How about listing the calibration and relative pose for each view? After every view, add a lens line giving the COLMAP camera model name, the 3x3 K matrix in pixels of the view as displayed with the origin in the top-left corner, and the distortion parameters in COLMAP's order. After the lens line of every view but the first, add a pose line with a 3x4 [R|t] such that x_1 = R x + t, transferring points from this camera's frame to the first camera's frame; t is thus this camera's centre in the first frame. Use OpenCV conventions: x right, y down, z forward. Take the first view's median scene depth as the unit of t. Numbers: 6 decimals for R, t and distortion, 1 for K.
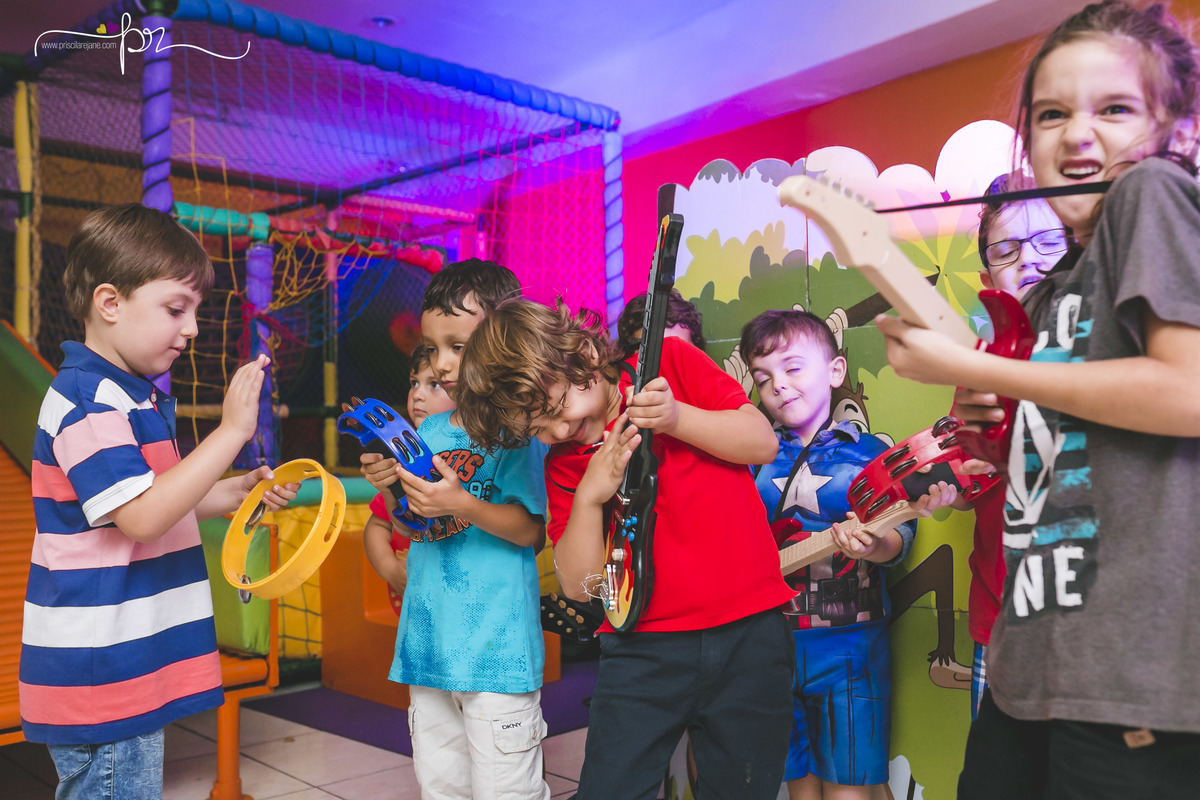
lens RADIAL K [[1154.1, 0, 600.0], [0, 1154.1, 400.0], [0, 0, 1]] dist [-0.049009, 0.008425]
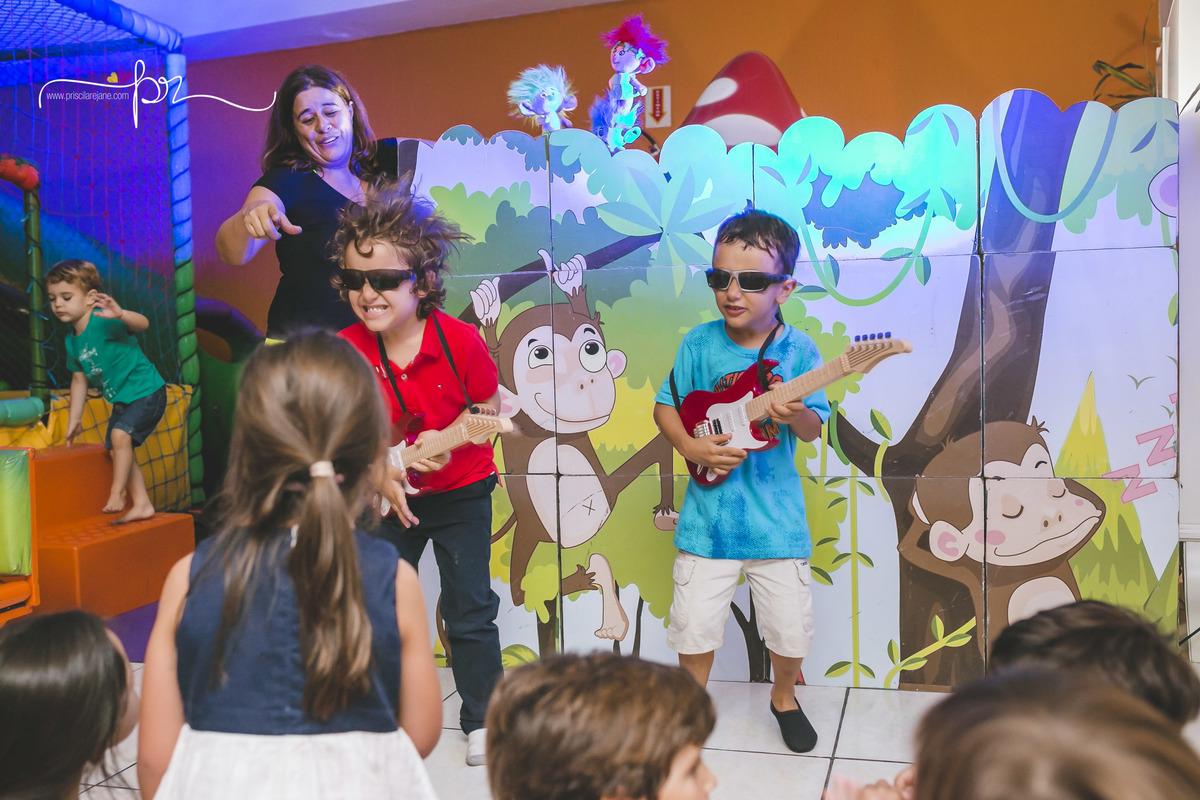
lens RADIAL K [[1154.1, 0, 600.0], [0, 1154.1, 400.0], [0, 0, 1]] dist [-0.049009, 0.008425]
pose [[0.844380, -0.034538, 0.534631, -0.449338], [-0.005049, 0.997363, 0.072405, -0.008979], [-0.535721, -0.063837, 0.841978, -0.118914]]
